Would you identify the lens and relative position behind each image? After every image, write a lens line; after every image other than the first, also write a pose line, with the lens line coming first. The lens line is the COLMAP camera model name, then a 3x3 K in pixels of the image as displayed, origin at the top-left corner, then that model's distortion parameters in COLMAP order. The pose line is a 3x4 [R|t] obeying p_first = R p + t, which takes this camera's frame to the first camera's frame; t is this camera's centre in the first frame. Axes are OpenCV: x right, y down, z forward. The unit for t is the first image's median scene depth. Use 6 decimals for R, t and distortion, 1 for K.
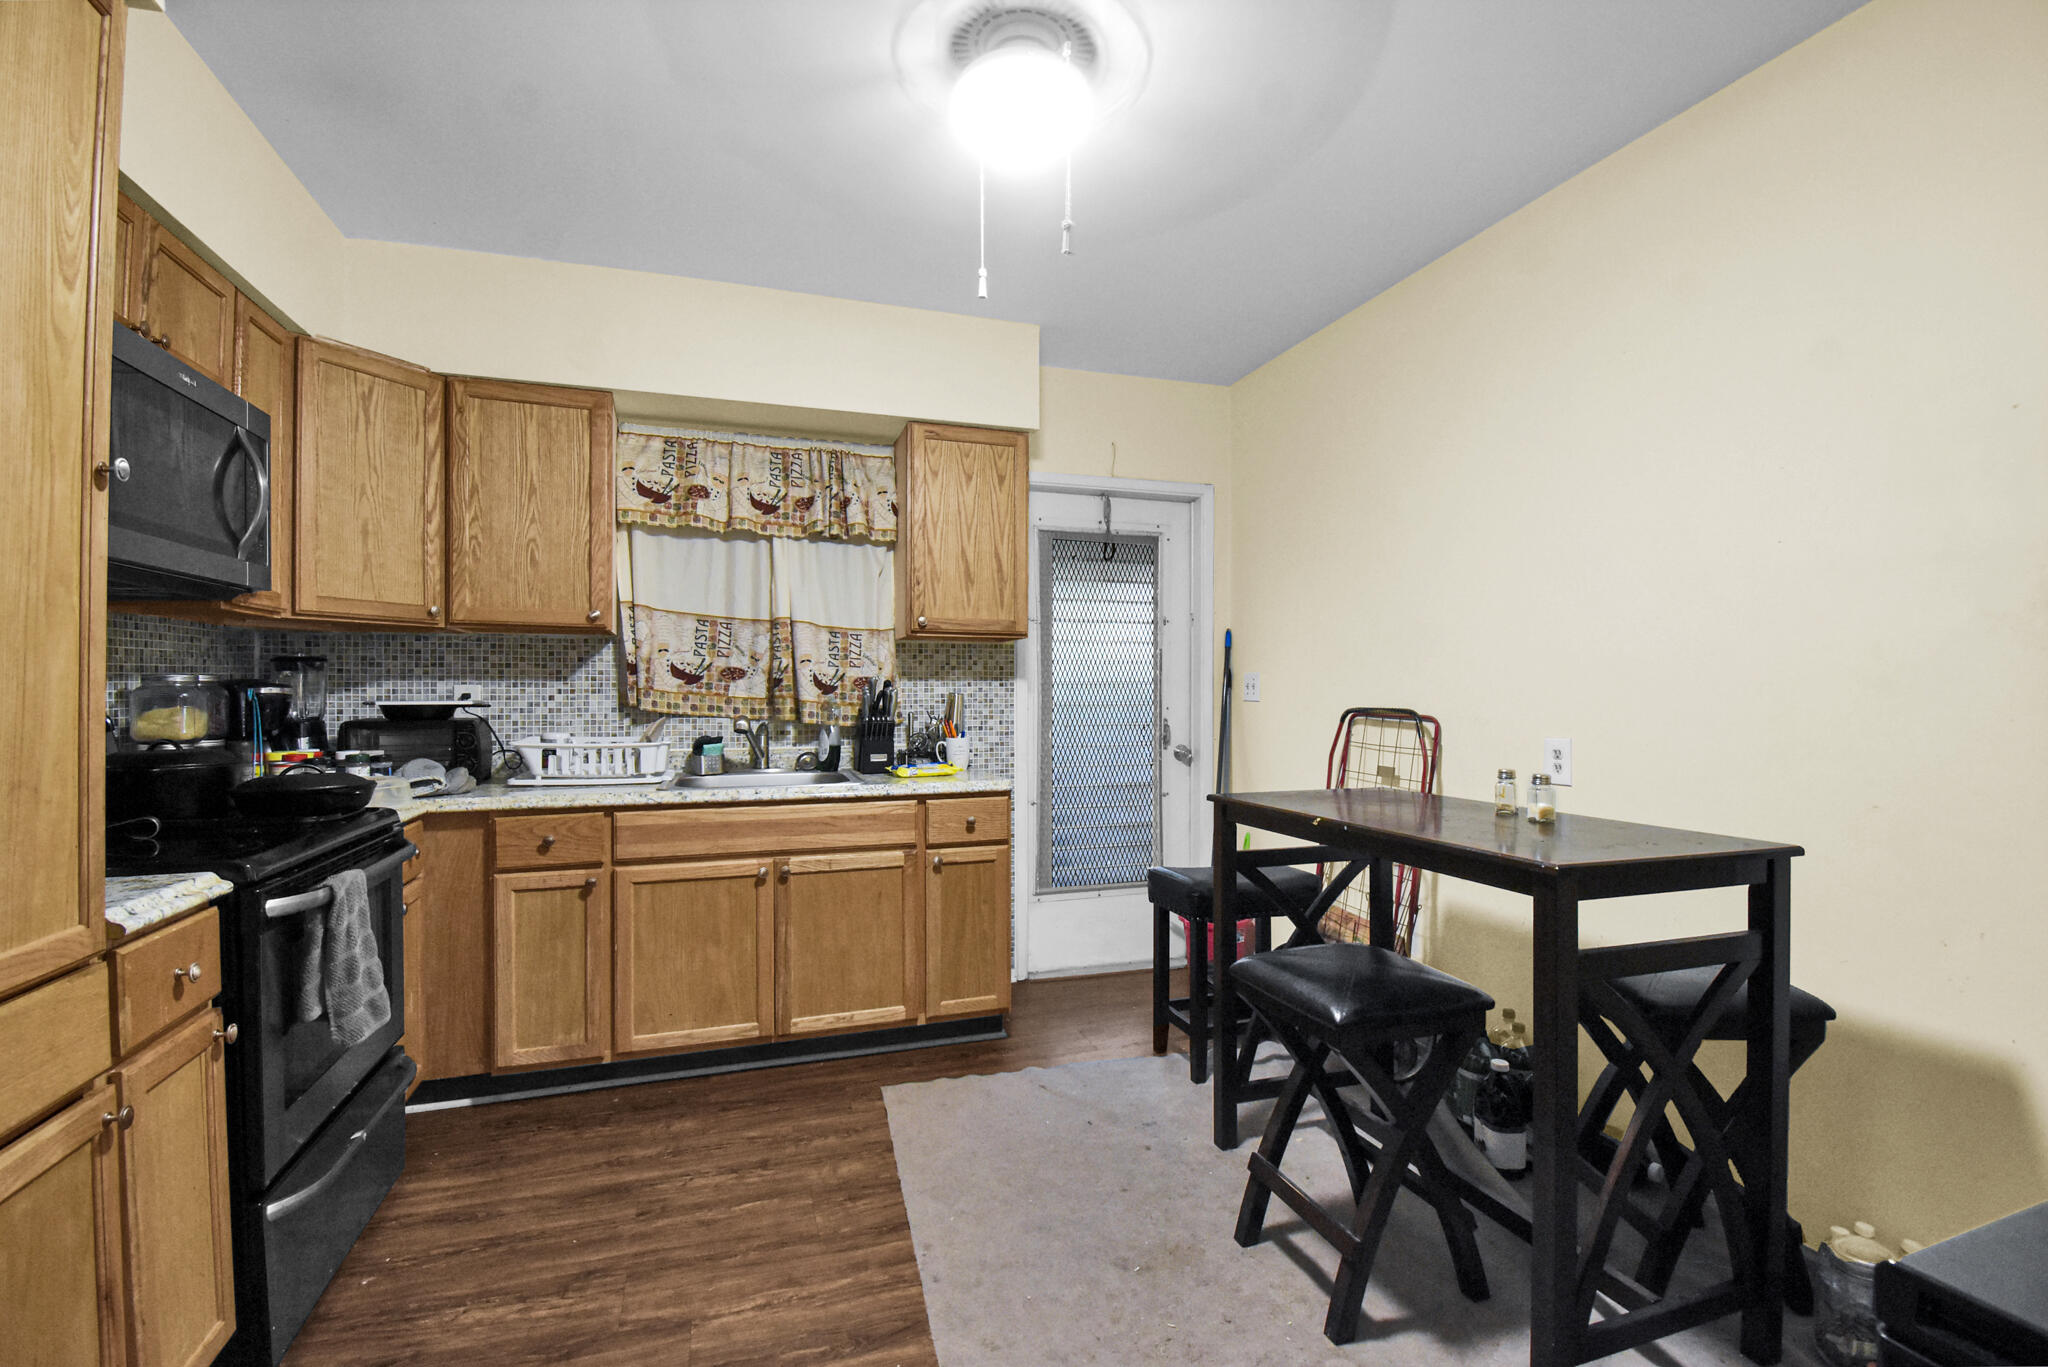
lens RADIAL K [[907.0, 0, 1039.6], [0, 907.0, 689.6], [0, 0, 1]] dist [-0.027122, -0.004972]
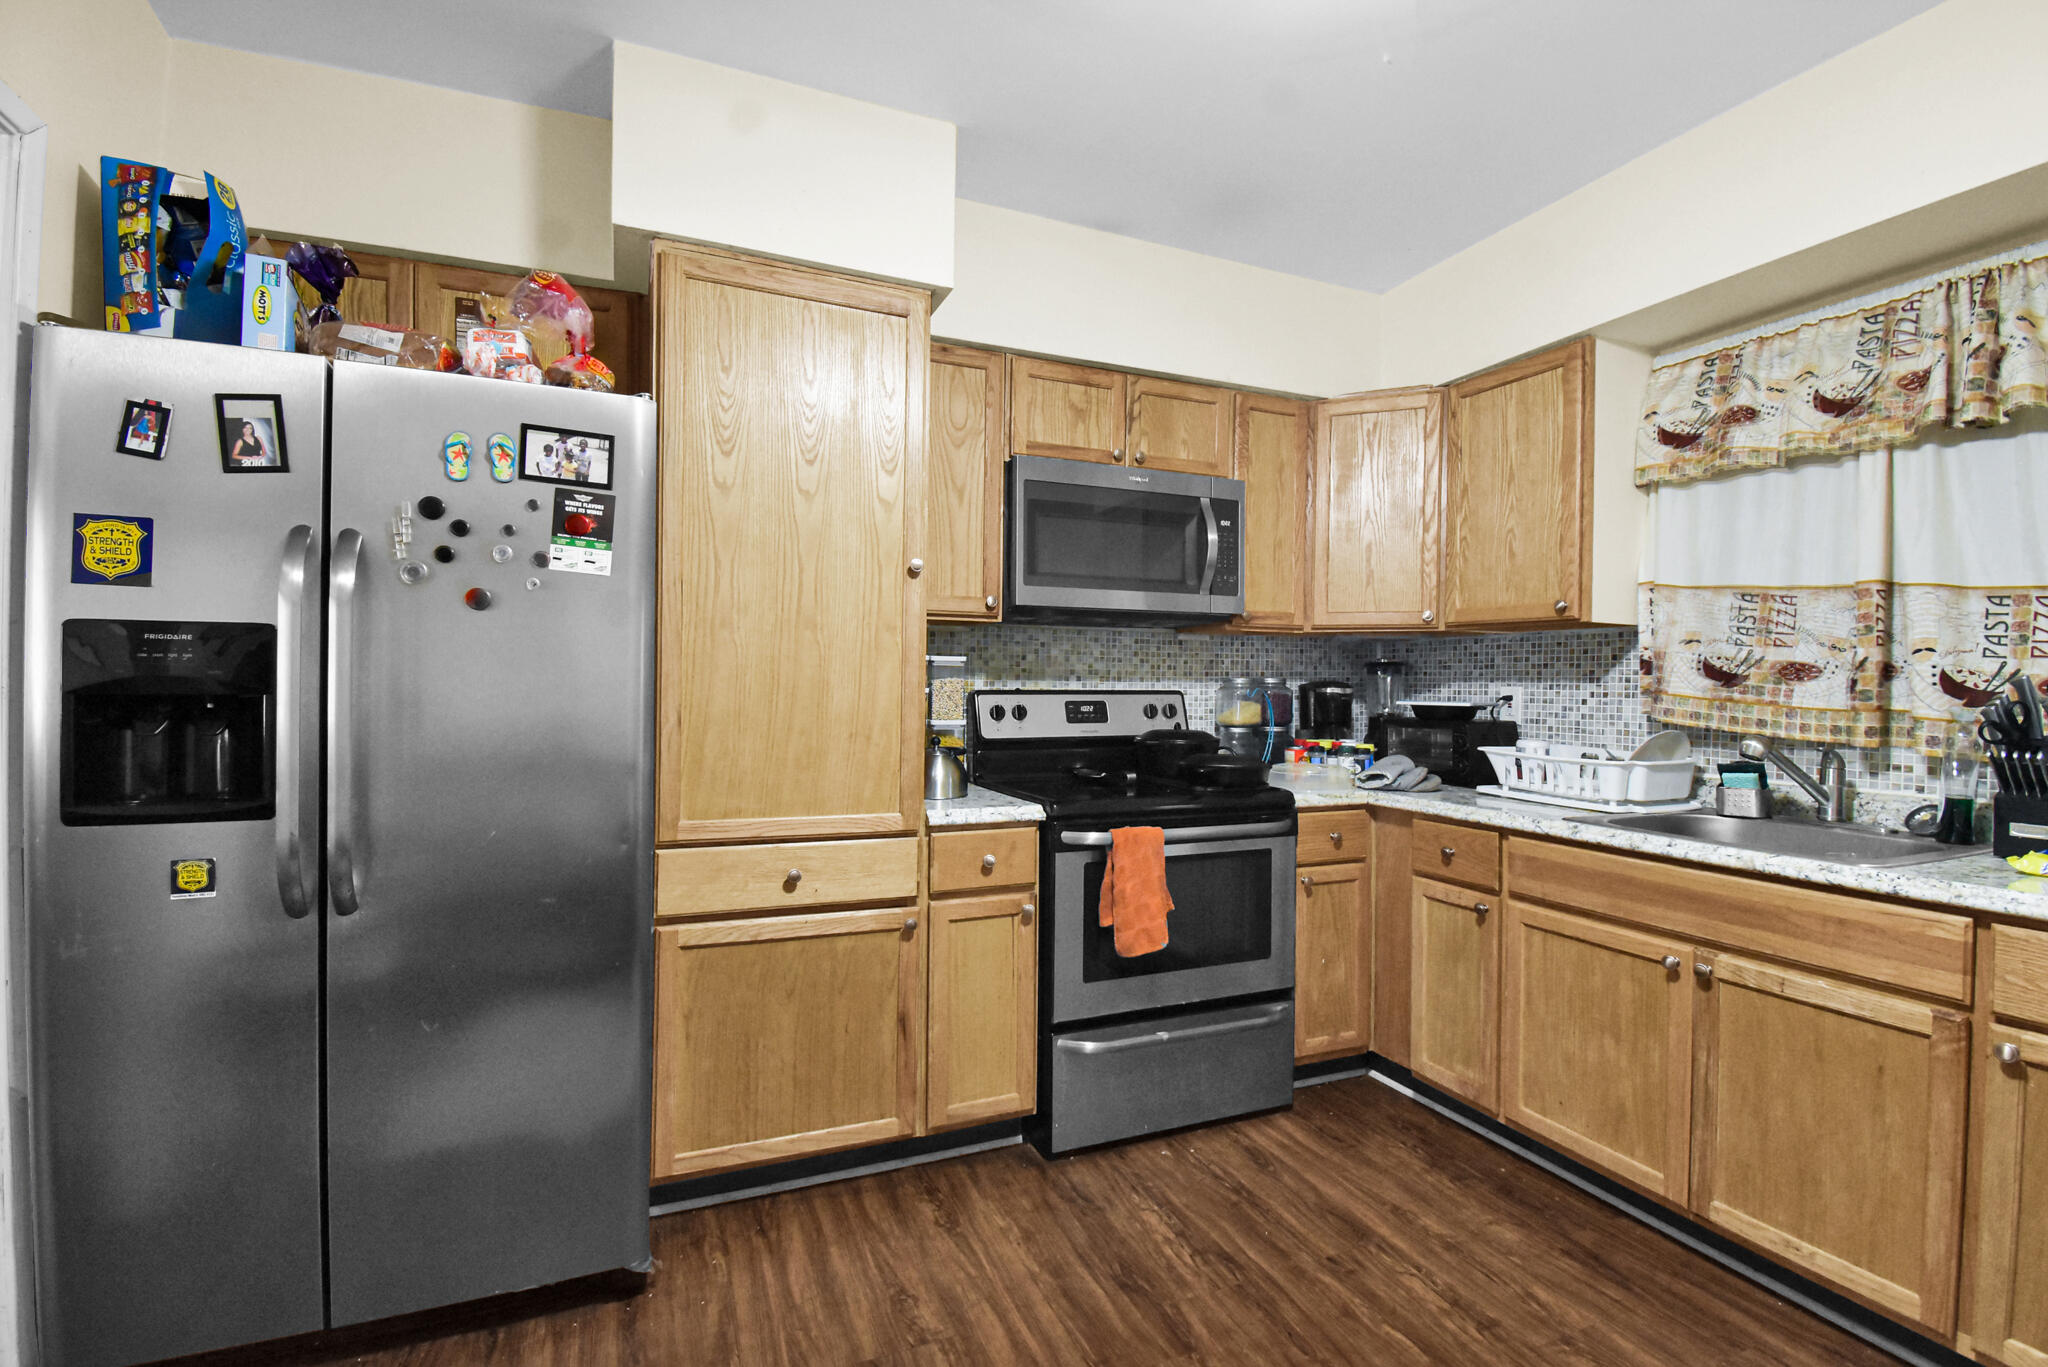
lens RADIAL K [[907.0, 0, 1033.3], [0, 907.0, 684.5], [0, 0, 1]] dist [-0.027122, -0.004972]
pose [[0.041145, 0.000542, -0.999153, 0.340565], [-0.009888, 0.999951, 0.000136, -0.003079], [0.999104, 0.009874, 0.041149, 0.477232]]
